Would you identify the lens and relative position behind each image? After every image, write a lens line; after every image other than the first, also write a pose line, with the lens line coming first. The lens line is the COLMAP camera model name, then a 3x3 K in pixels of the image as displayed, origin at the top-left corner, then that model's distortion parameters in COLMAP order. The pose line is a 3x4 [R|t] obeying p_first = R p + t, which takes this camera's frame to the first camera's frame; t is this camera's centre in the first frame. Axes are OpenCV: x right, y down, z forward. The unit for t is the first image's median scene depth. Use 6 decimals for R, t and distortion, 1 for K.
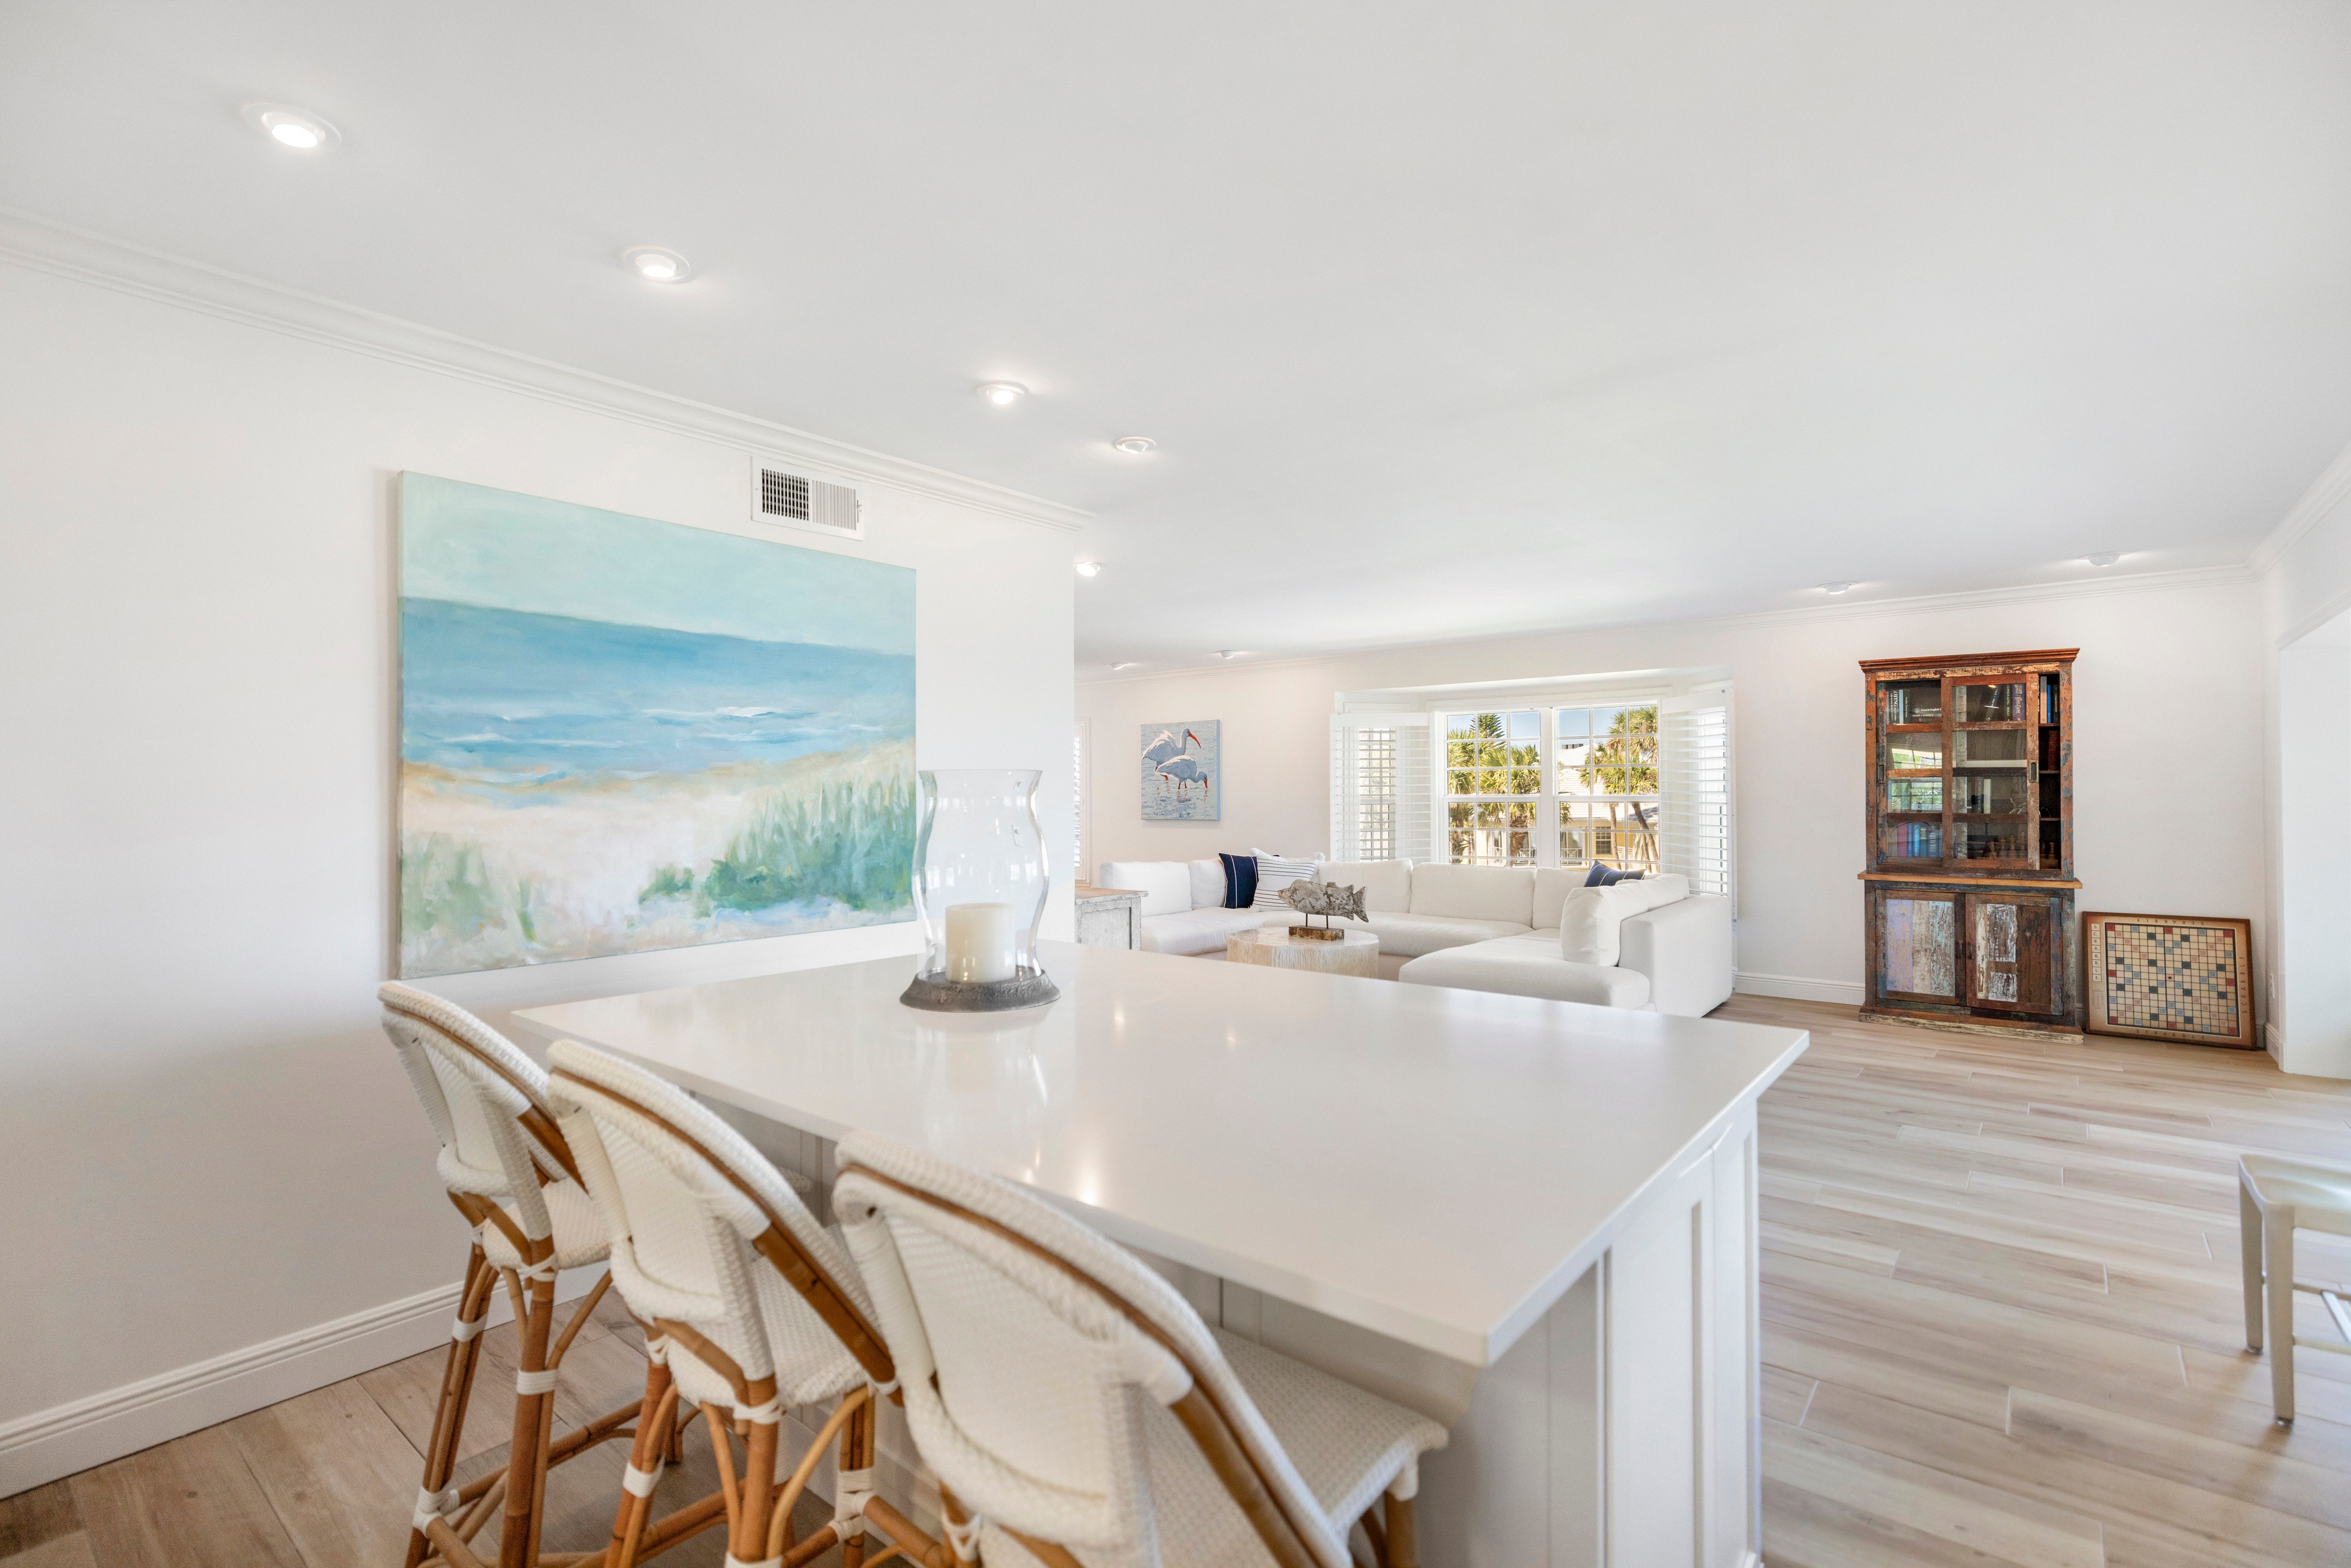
lens RADIAL K [[1076.0, 0, 1166.0], [0, 1076.0, 782.4], [0, 0, 1]] dist [-0.007717, 0.000966]
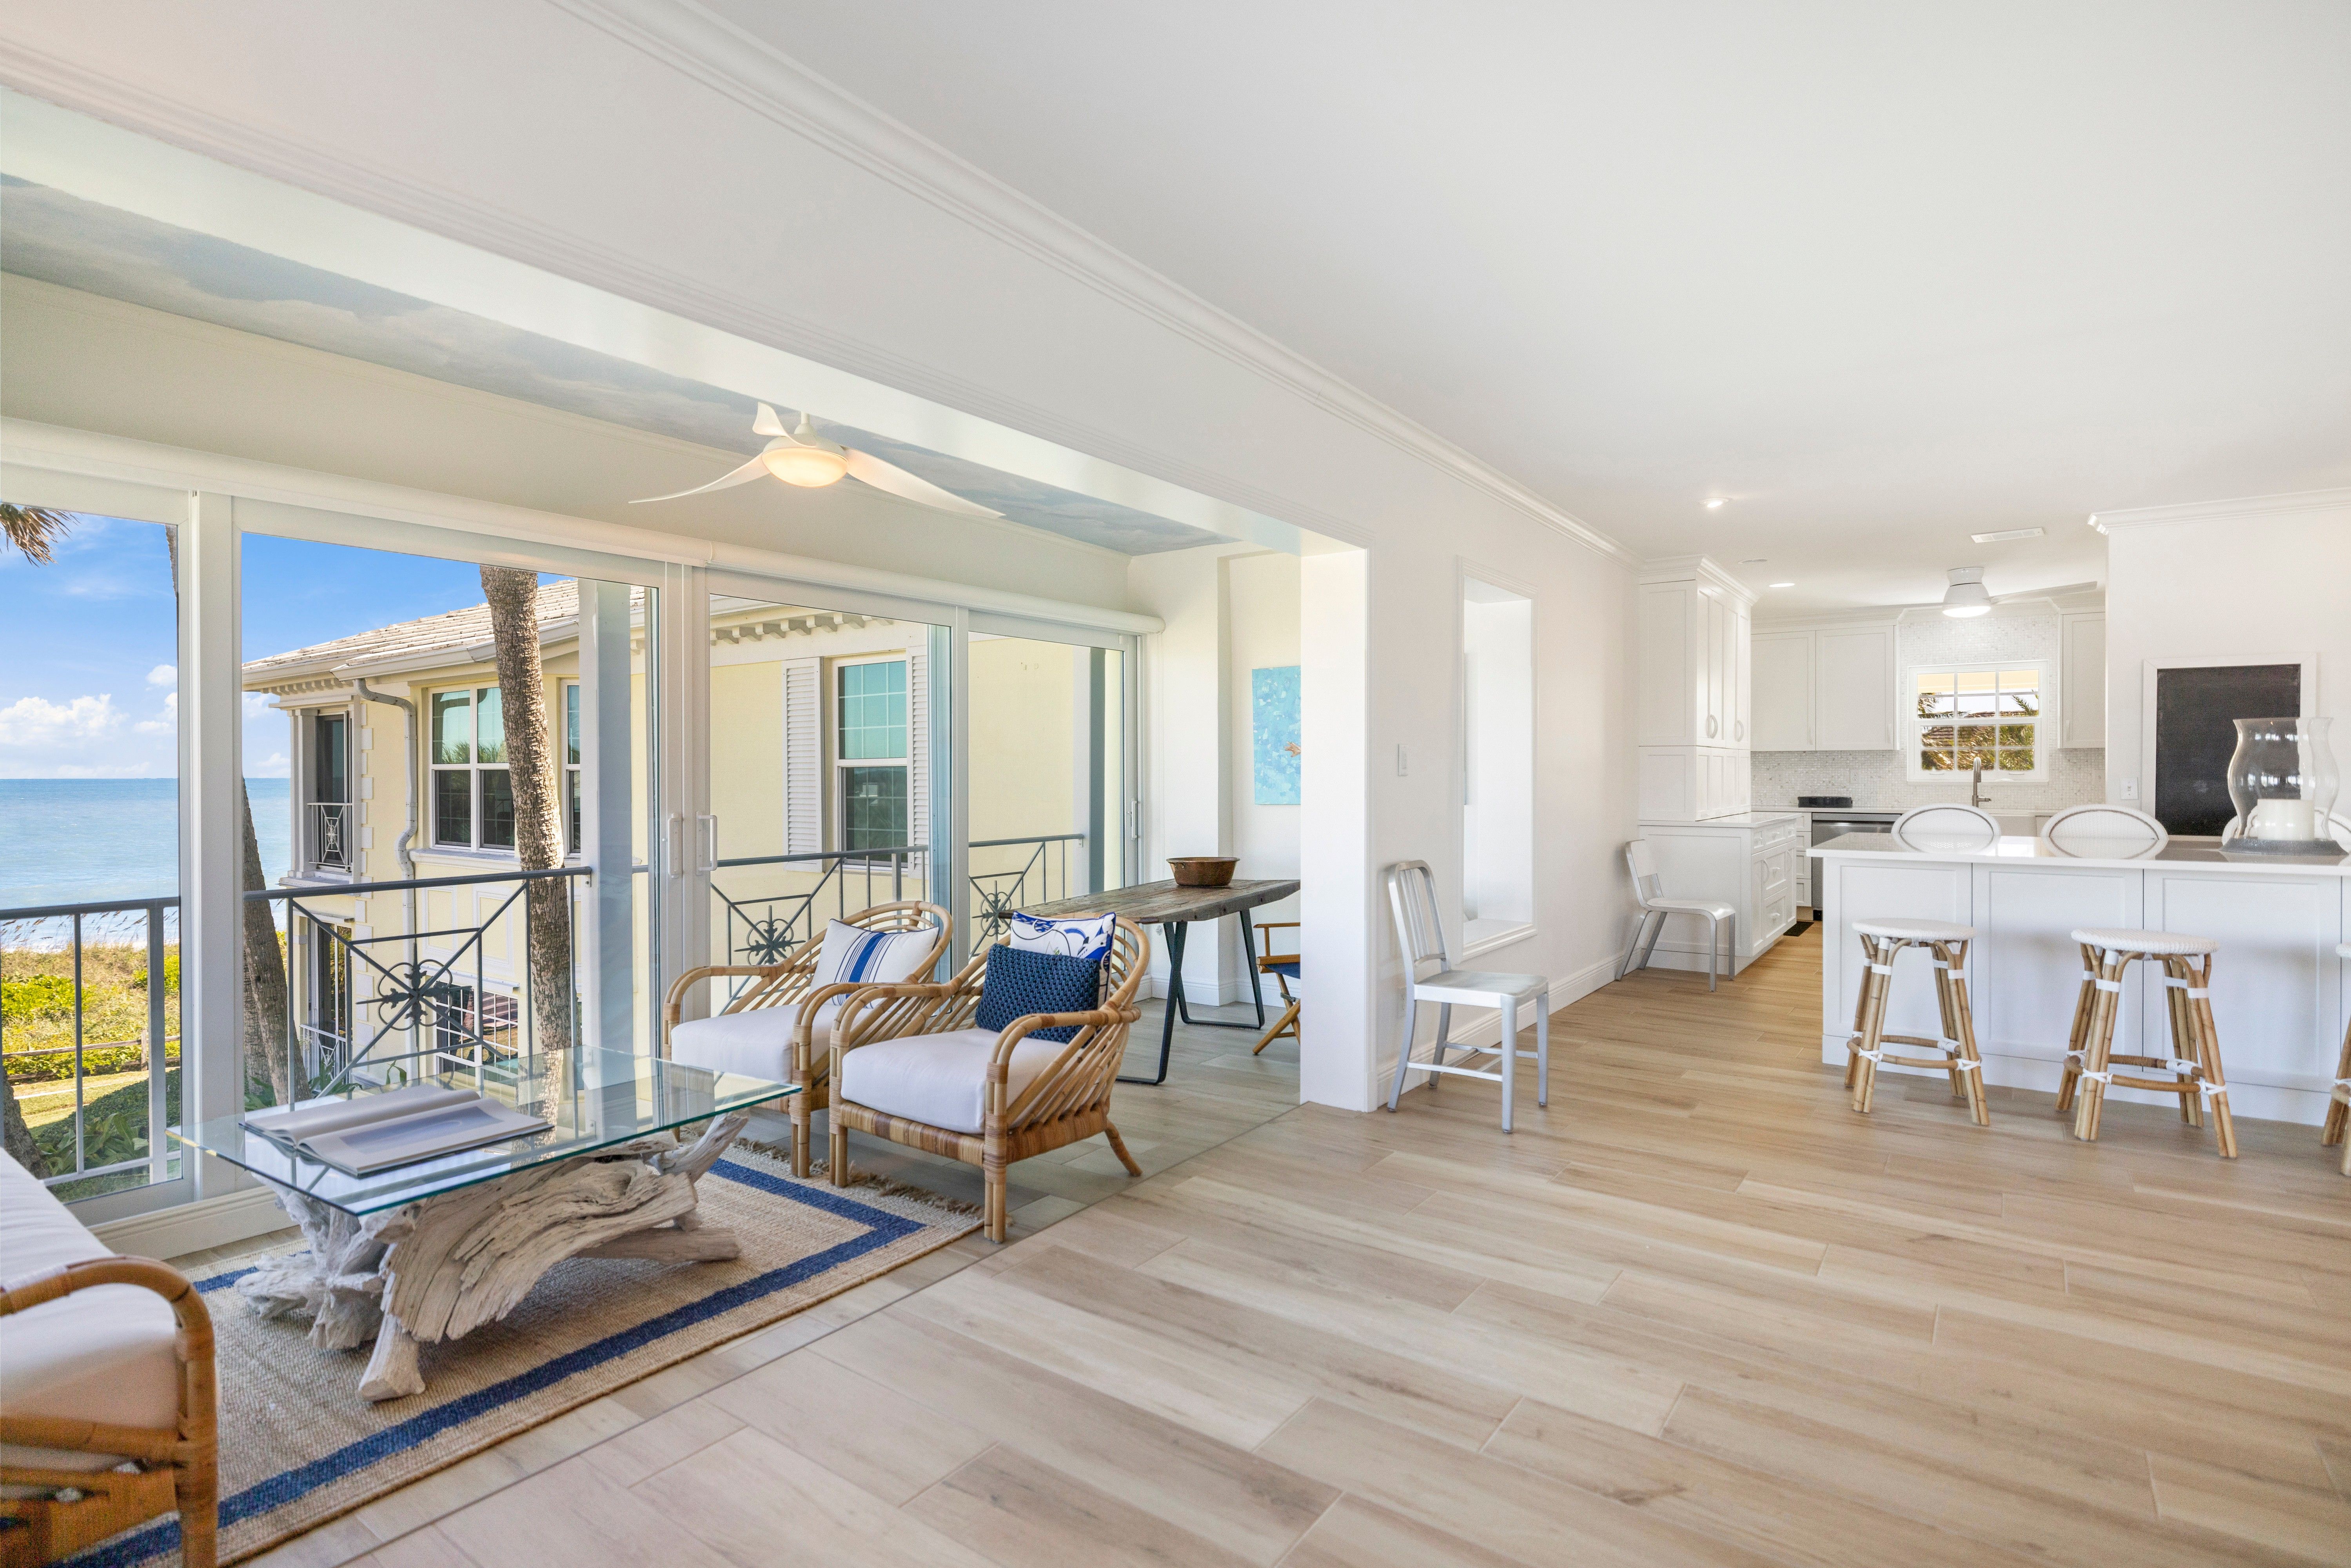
lens RADIAL K [[1165.7, 0, 1173.5], [0, 1165.7, 777.5], [0, 0, 1]] dist [0.001746, 0.001246]
pose [[-0.997441, 0.008821, -0.070945, 0.644738], [0.009127, 0.999950, -0.003979, 0.027620], [0.070907, -0.004616, -0.997472, 1.031579]]
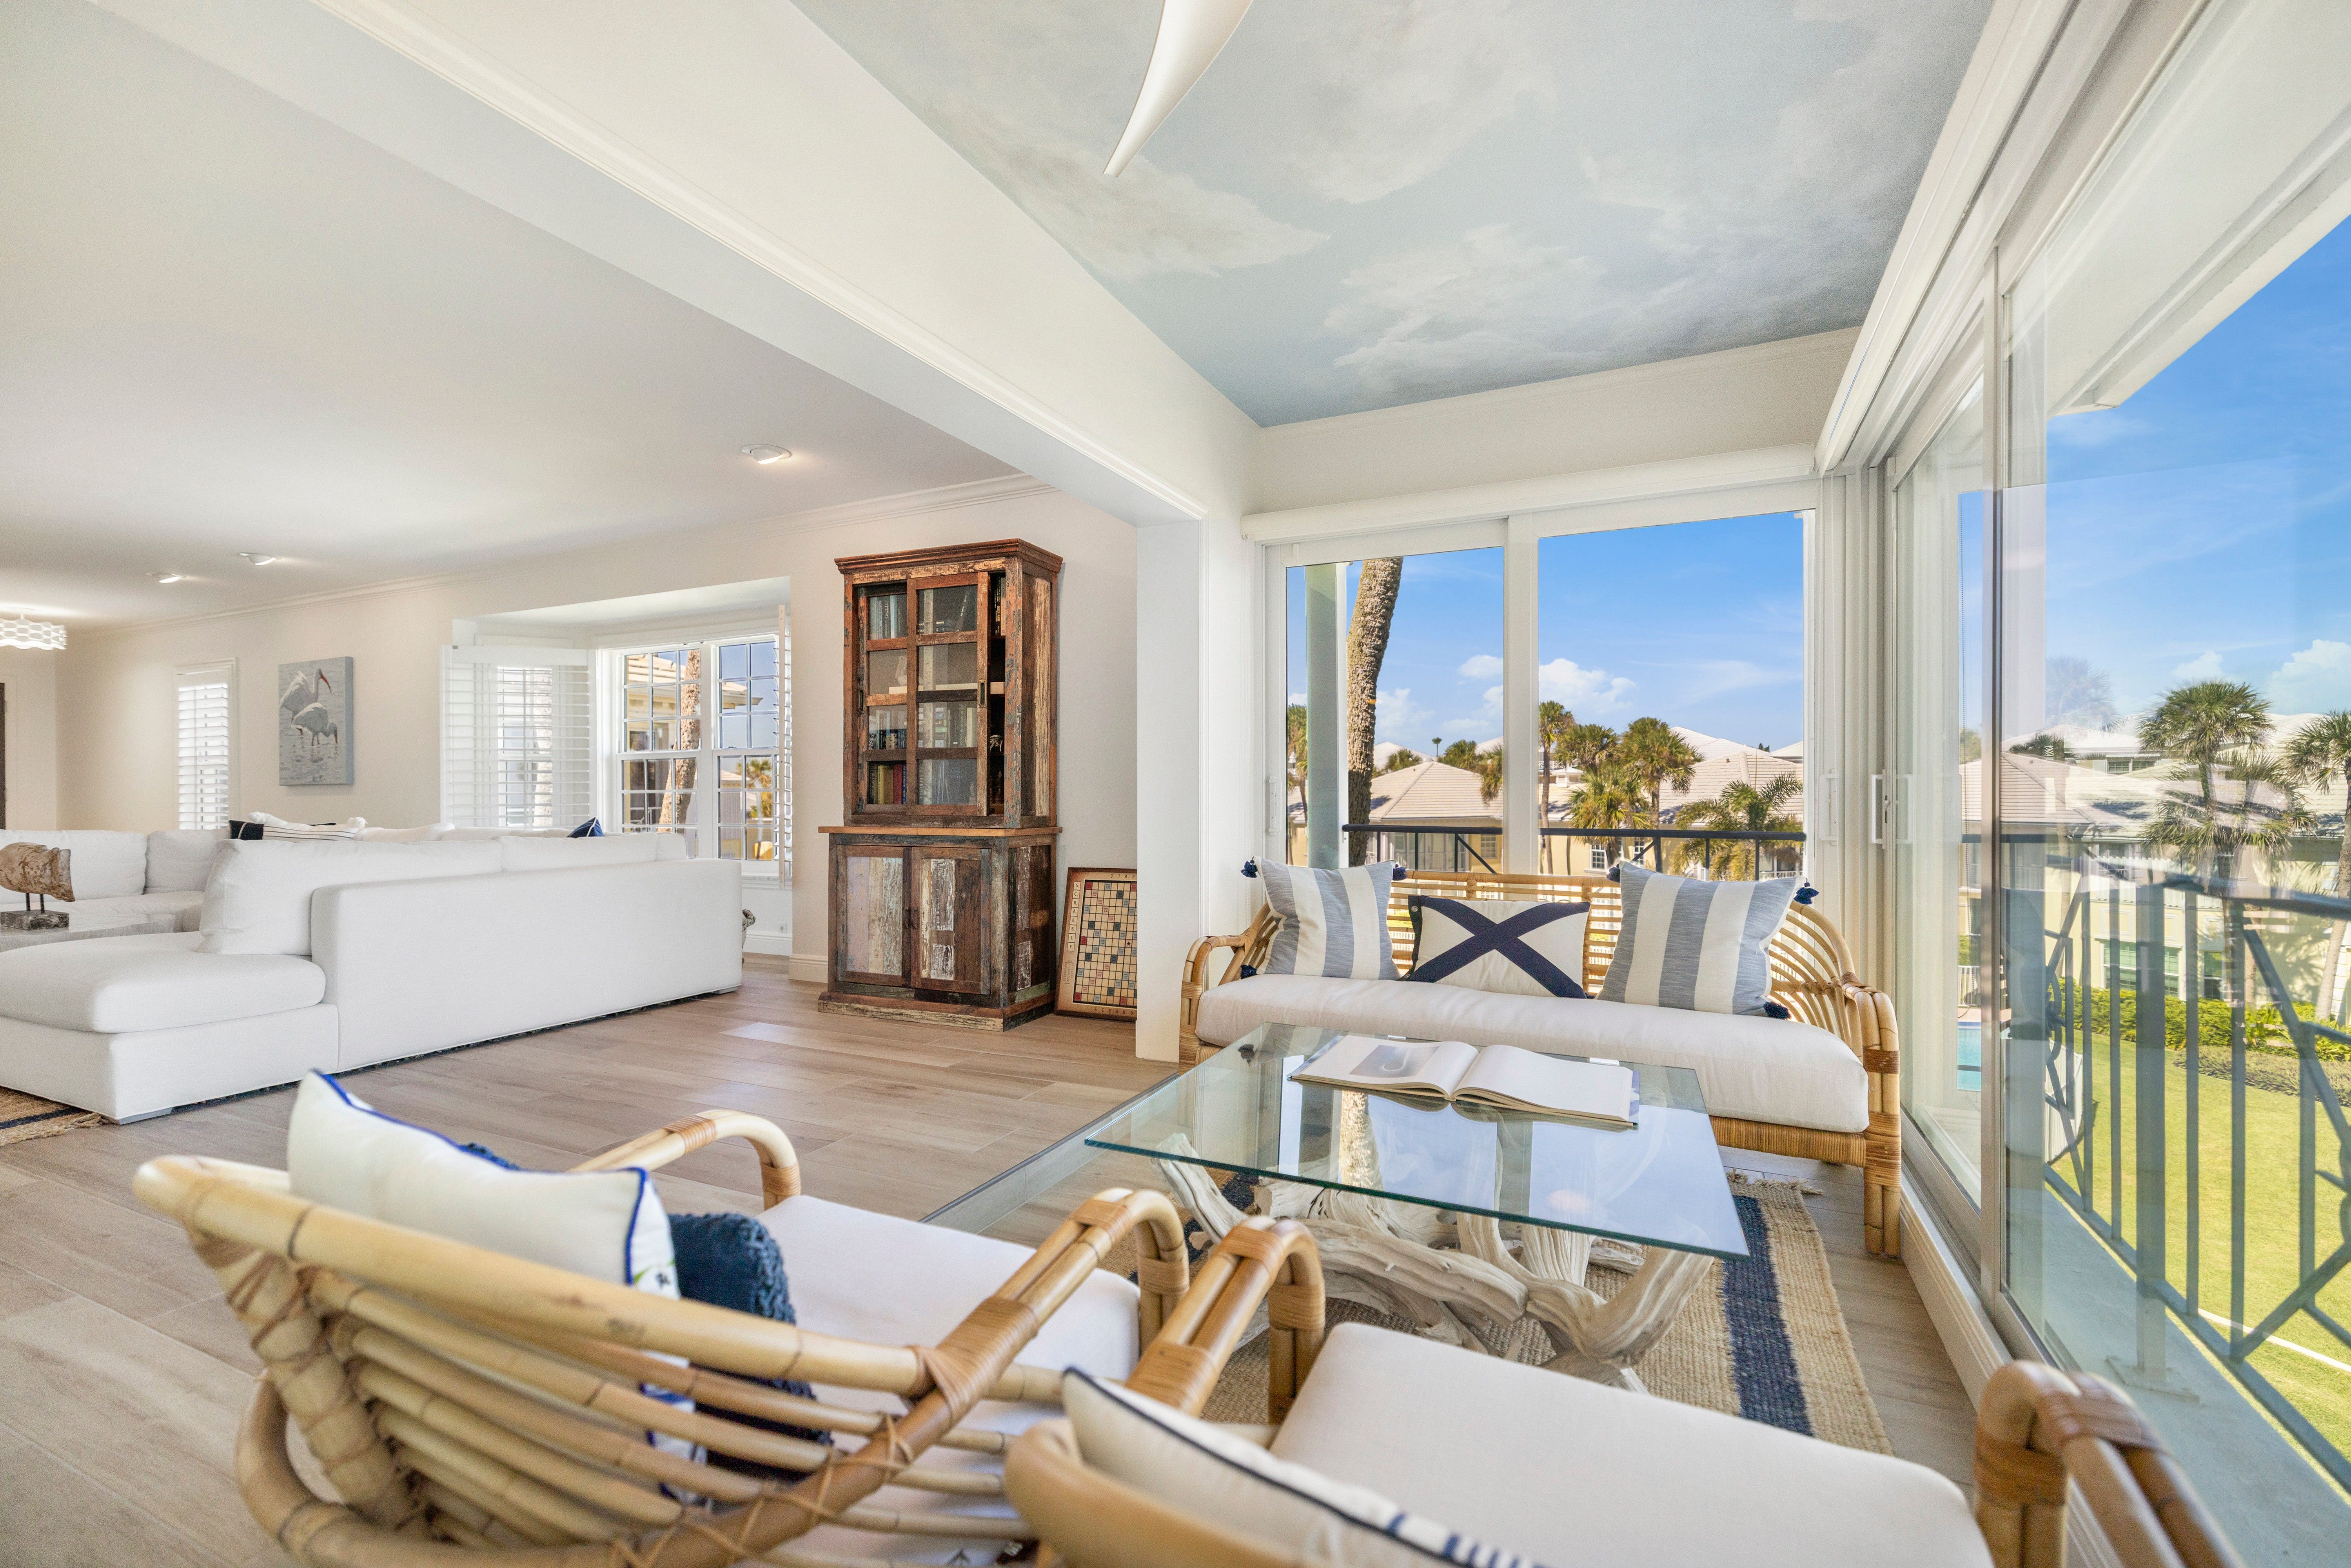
lens RADIAL K [[1024.1, 0, 1164.7], [0, 1024.1, 797.5], [0, 0, 1]] dist [0.013375, 0.000390]
pose [[0.973211, -0.001747, 0.229905, 0.765114], [-0.001185, 0.999920, 0.012614, 0.058005], [-0.229909, -0.012548, 0.973131, 0.217126]]
